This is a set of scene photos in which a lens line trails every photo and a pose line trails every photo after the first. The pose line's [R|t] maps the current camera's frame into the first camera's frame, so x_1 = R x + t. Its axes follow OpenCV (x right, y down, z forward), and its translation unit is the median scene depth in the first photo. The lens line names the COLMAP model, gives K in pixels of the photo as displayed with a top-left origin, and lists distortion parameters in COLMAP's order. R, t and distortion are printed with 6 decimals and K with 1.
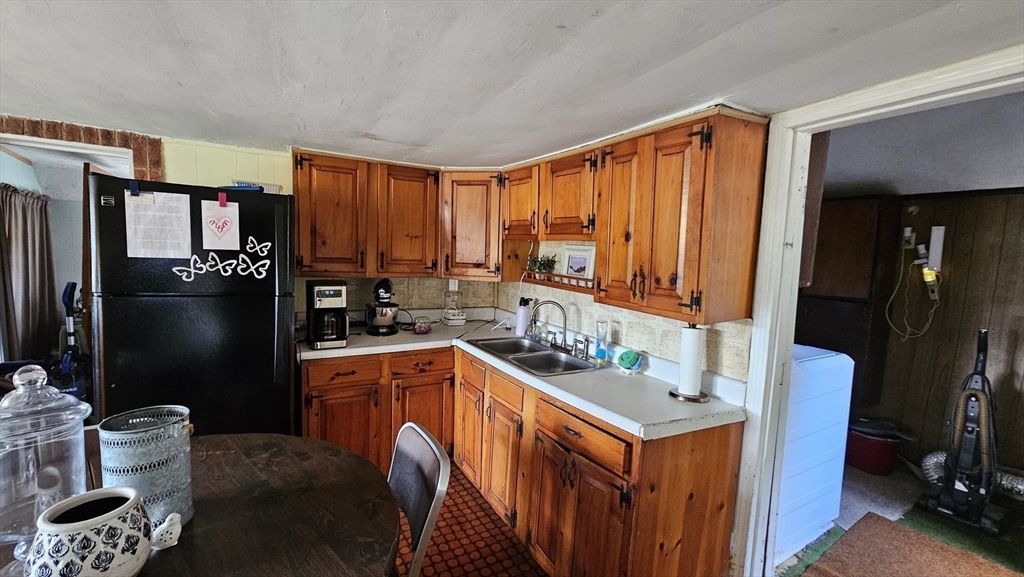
lens RADIAL K [[421.2, 0, 508.7], [0, 421.2, 288.4], [0, 0, 1]] dist [-0.002146, 0.000072]
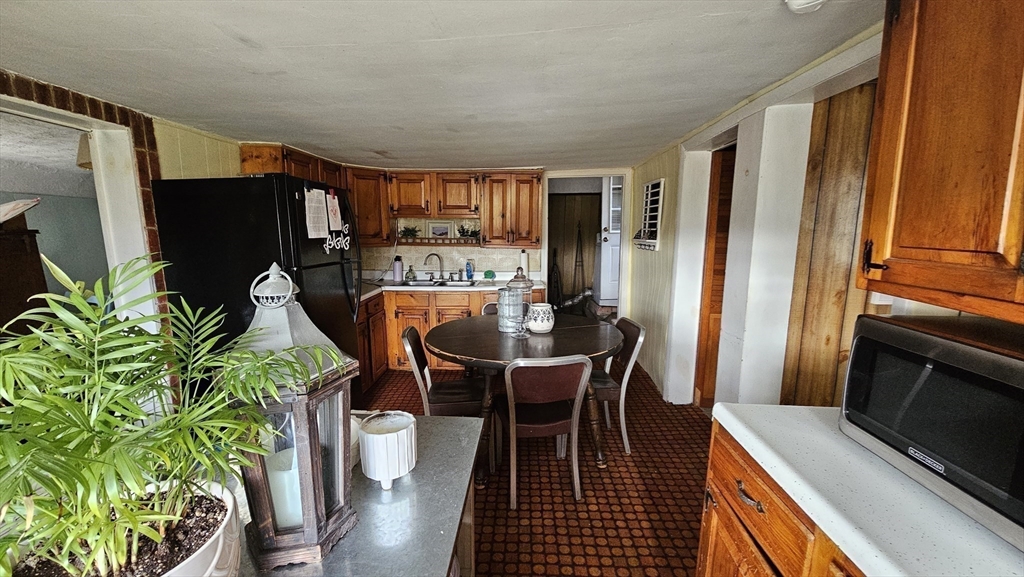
lens RADIAL K [[421.2, 0, 509.3], [0, 421.2, 287.6], [0, 0, 1]] dist [-0.002146, 0.000072]
pose [[0.522906, -0.159936, 0.837251, -1.322804], [0.098347, 0.987000, 0.127119, -0.021597], [-0.846698, 0.015869, 0.531837, -0.187184]]
